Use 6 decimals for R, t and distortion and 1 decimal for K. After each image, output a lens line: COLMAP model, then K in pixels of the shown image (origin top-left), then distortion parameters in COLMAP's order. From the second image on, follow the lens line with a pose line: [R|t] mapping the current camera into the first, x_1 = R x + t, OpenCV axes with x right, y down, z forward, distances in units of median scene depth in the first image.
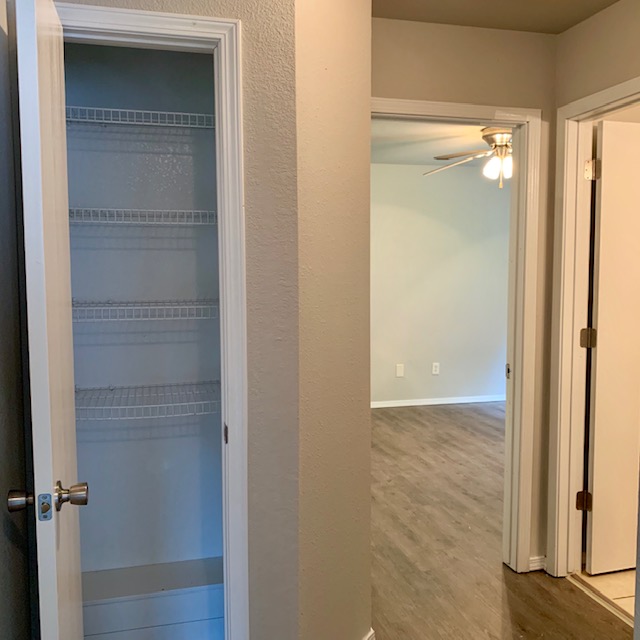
lens RADIAL K [[701.9, 0, 319.5], [0, 701.9, 319.6], [0, 0, 1]] dist [-0.021889, 0.000000]
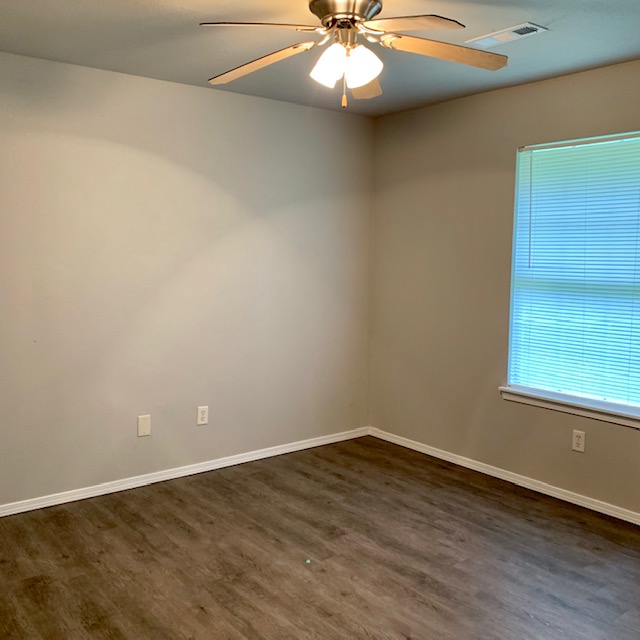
lens RADIAL K [[701.9, 0, 315.1], [0, 701.9, 322.0], [0, 0, 1]] dist [-0.021889, 0.000000]
pose [[0.929056, -0.008781, 0.369835, 0.036270], [-0.001005, 0.999655, 0.026259, -0.034005], [-0.369938, -0.024768, 0.928726, 0.467797]]
